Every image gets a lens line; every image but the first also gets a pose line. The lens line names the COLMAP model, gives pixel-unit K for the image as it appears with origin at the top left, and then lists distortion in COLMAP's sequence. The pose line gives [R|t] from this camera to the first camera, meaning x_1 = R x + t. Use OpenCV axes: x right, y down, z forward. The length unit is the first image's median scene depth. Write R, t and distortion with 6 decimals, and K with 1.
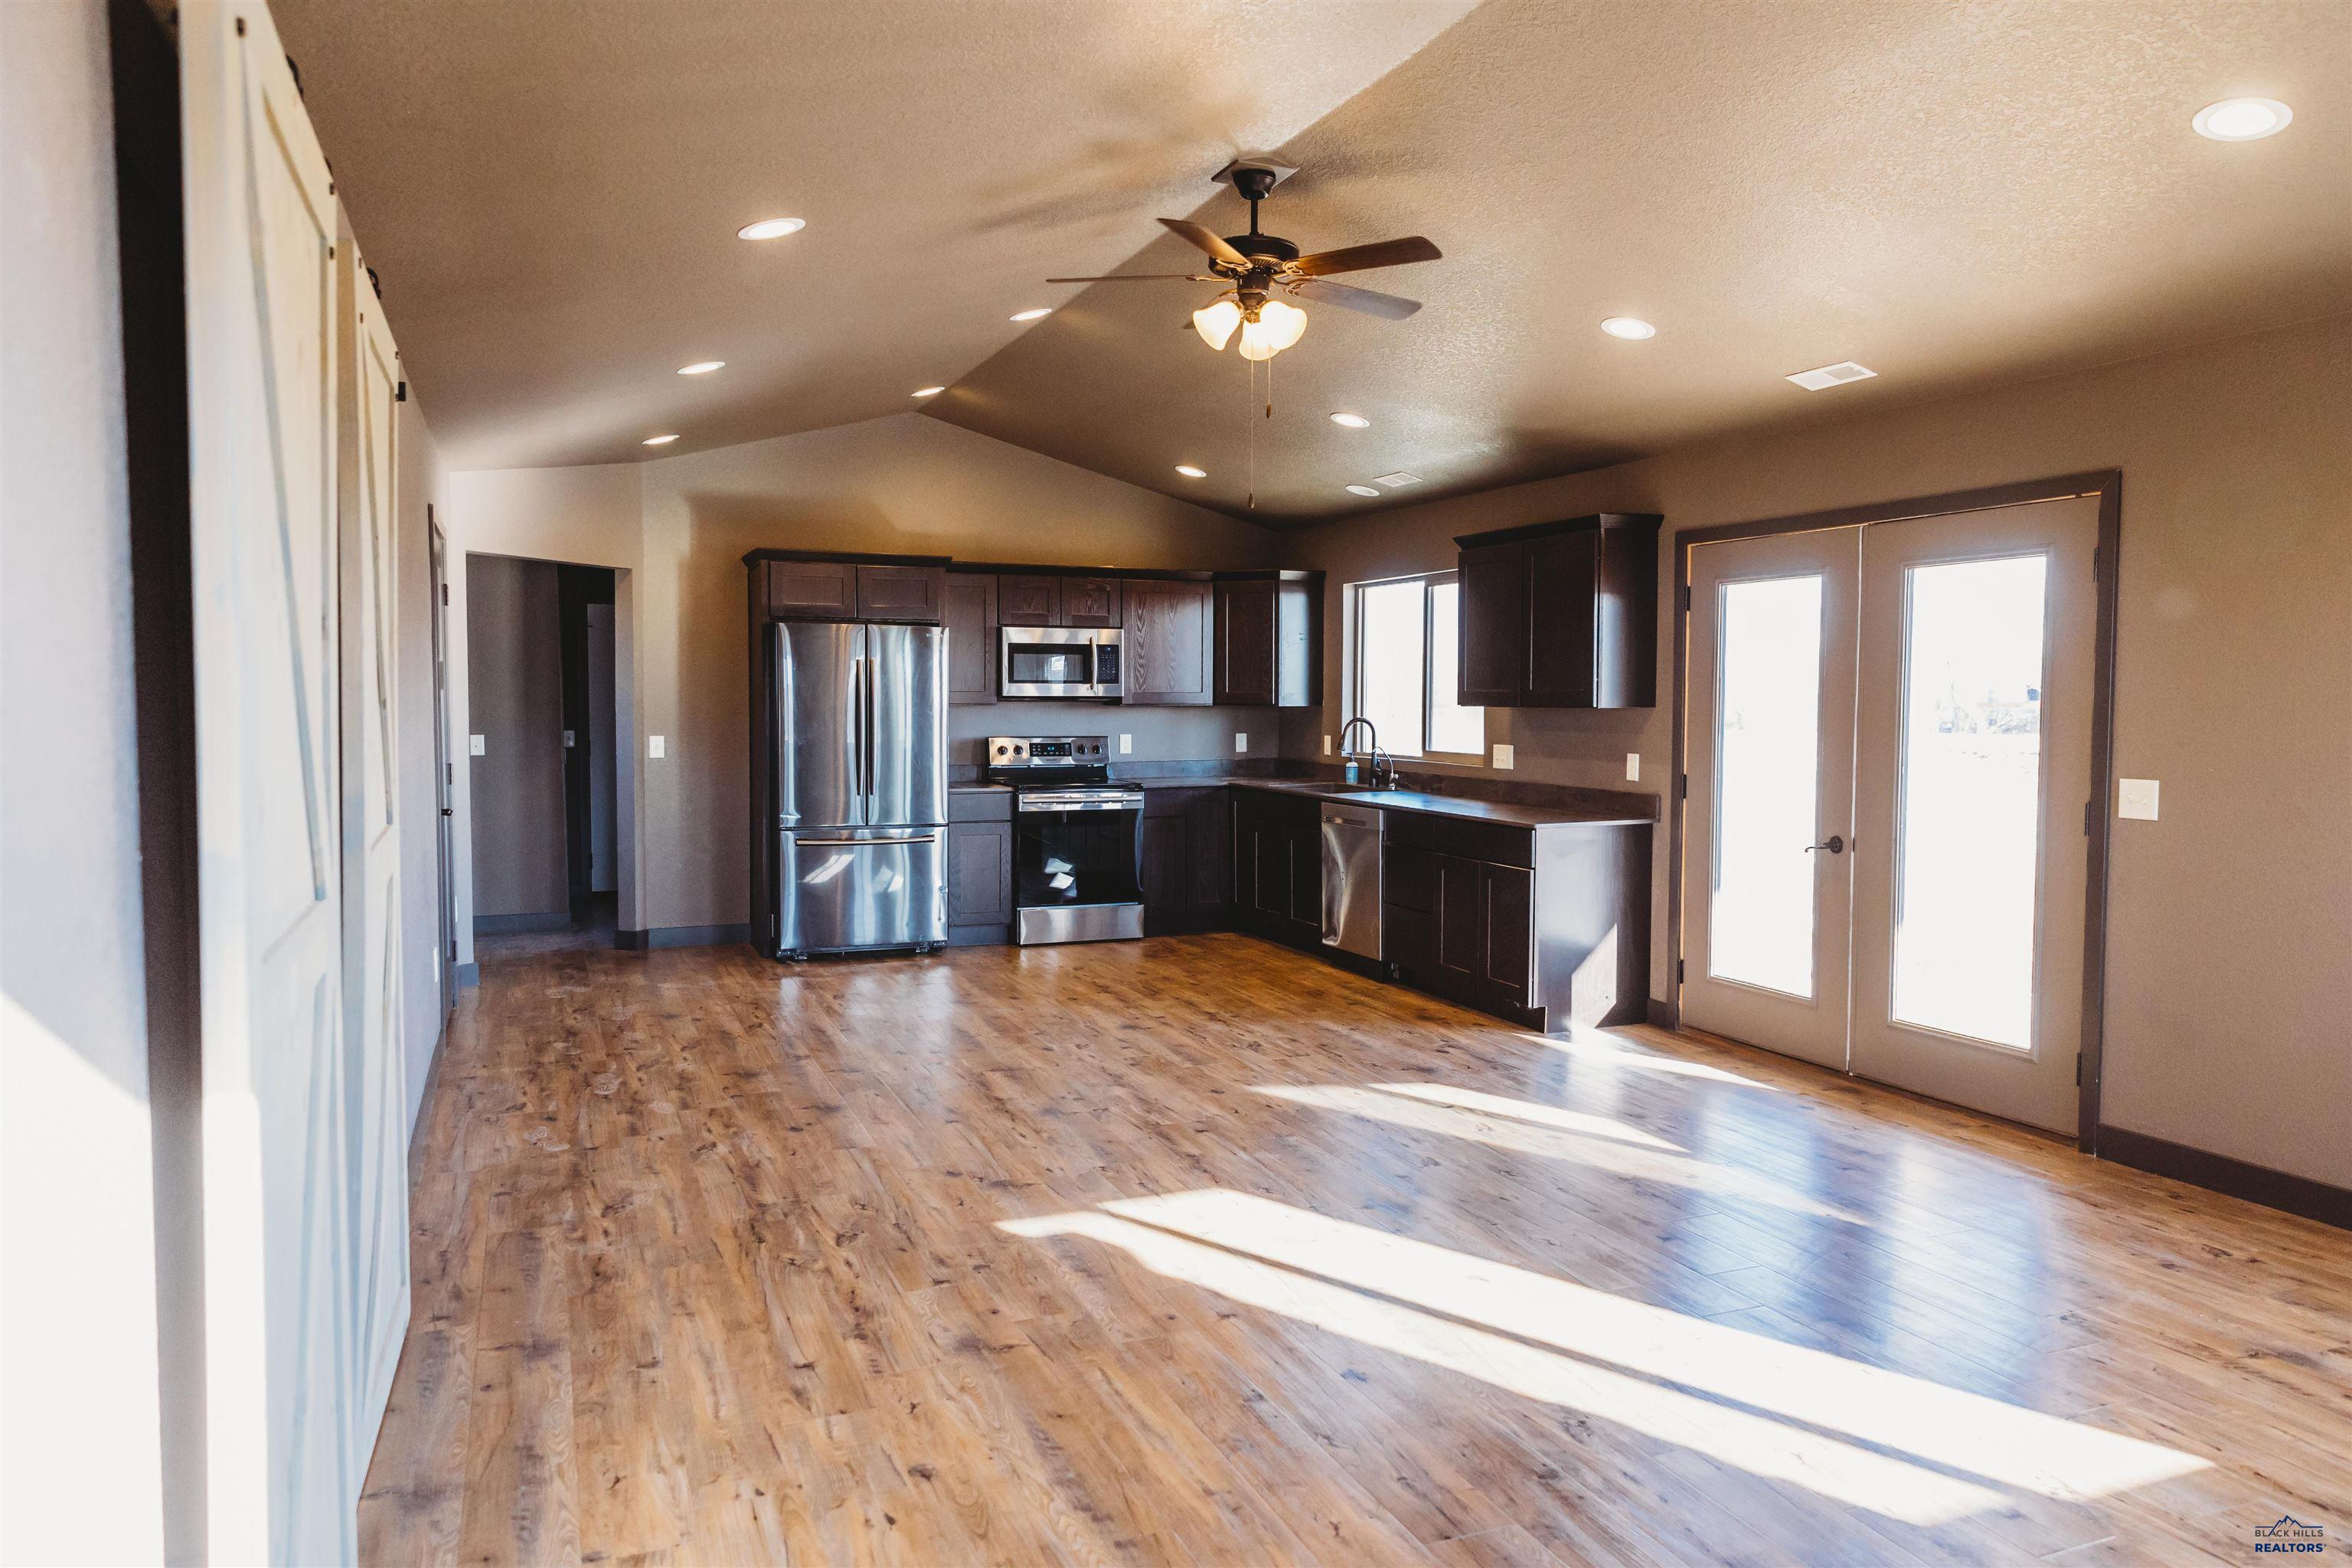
lens RADIAL K [[1575.8, 0, 1176.8], [0, 1575.8, 769.7], [0, 0, 1]] dist [0.010098, -0.002268]
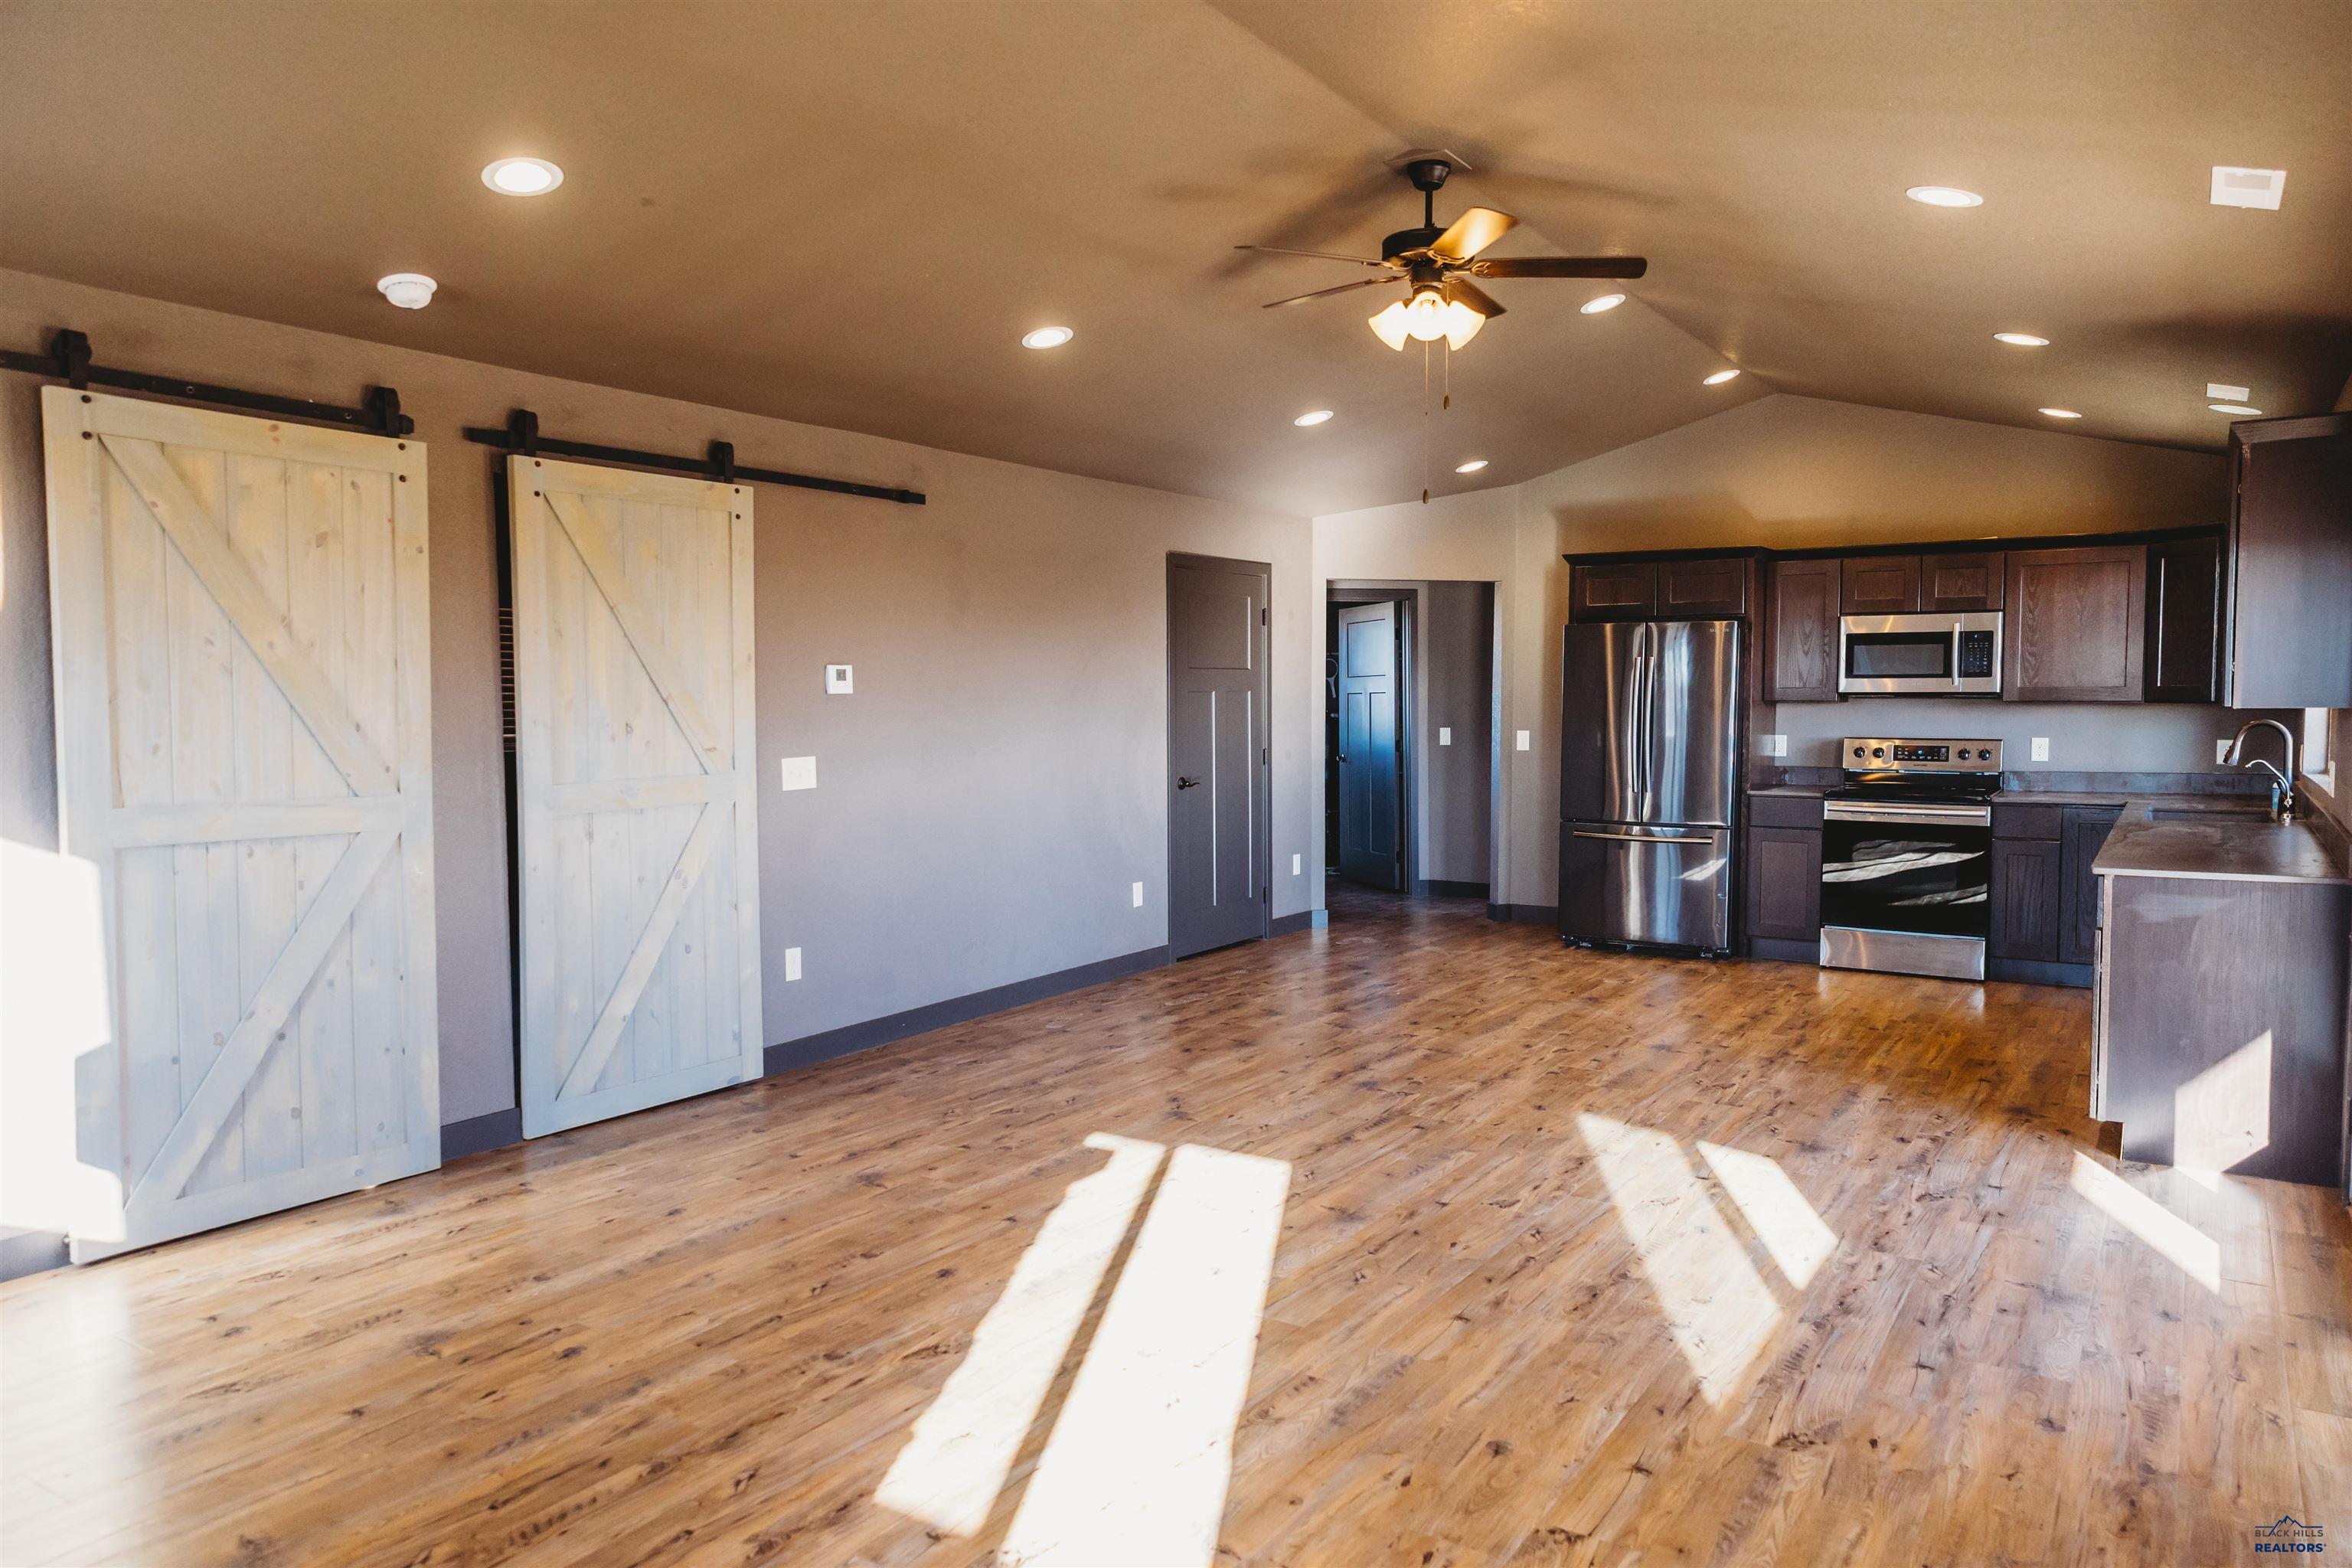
lens RADIAL K [[1575.8, 0, 1183.8], [0, 1575.8, 772.0], [0, 0, 1]] dist [0.010098, -0.002268]
pose [[0.560489, 0.037435, -0.827315, 0.583768], [-0.033907, 0.999177, 0.022241, -0.011389], [0.827467, 0.015587, 0.561297, 0.237322]]
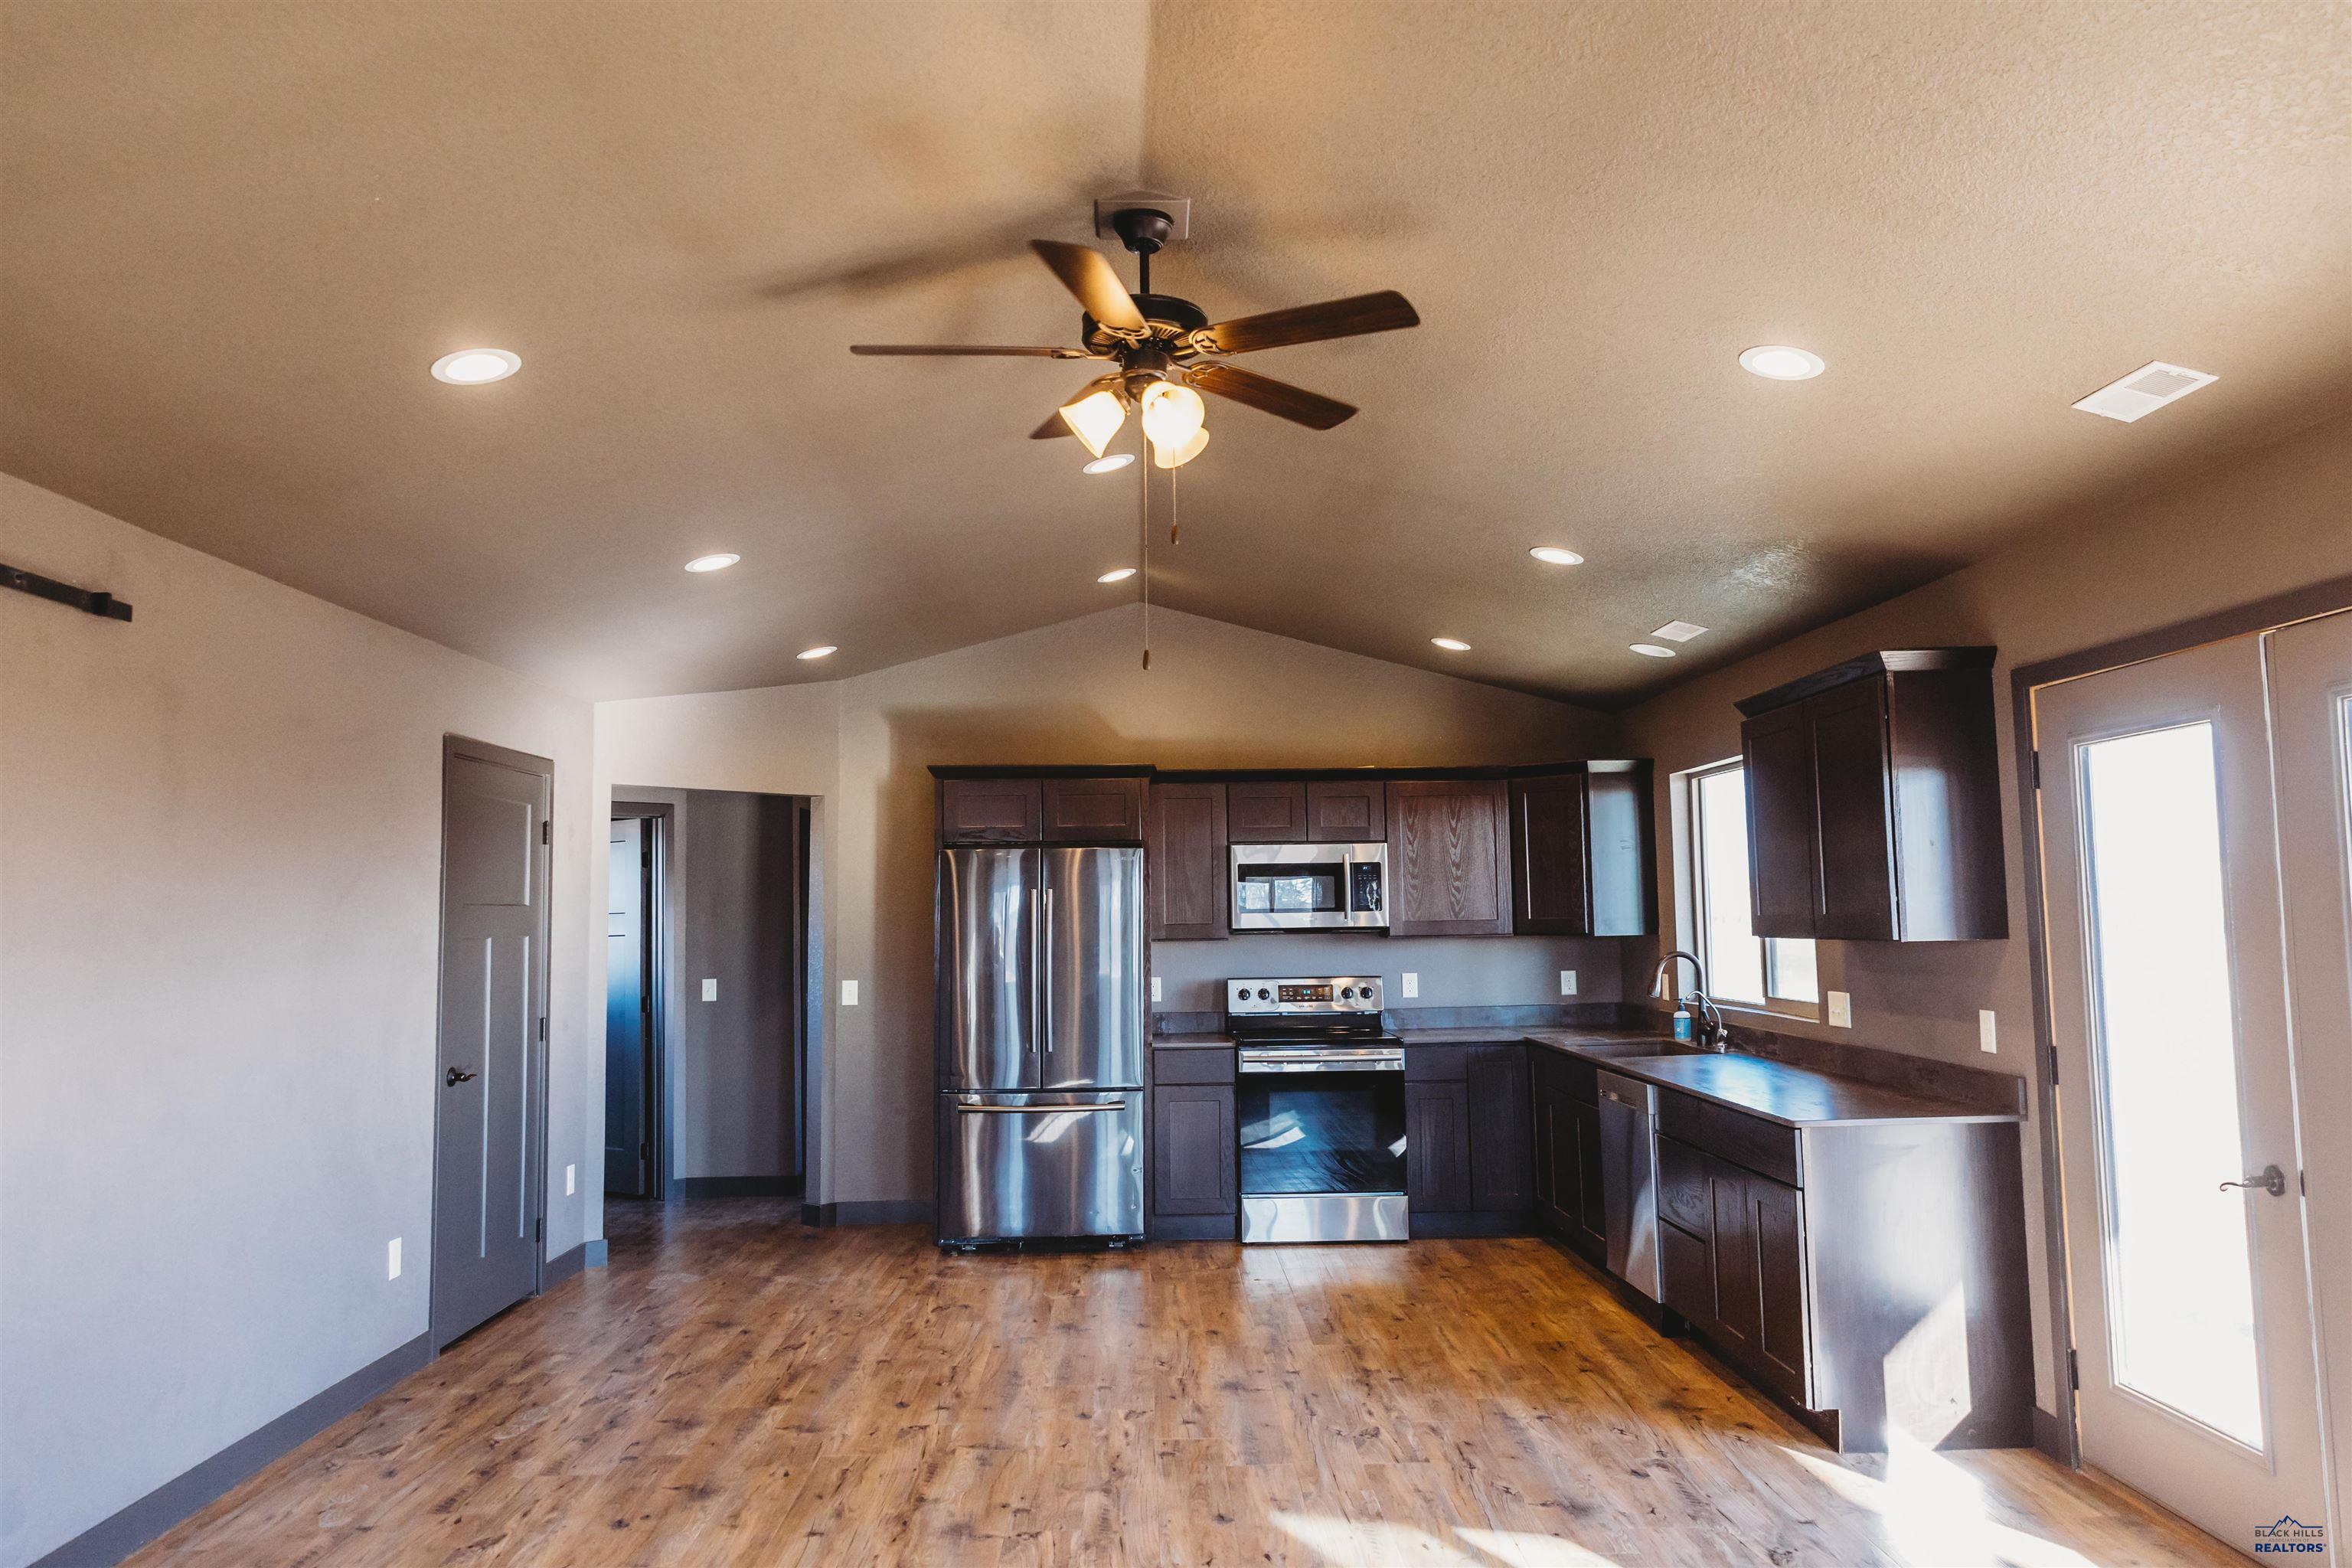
lens RADIAL K [[1649.0, 0, 1174.6], [0, 1649.0, 764.1], [0, 0, 1]] dist [0.008379, -0.000548]
pose [[0.931634, -0.051008, -0.359801, 0.237107], [0.000992, 0.990453, -0.137847, -0.017800], [0.363397, 0.128066, 0.922790, 0.245194]]
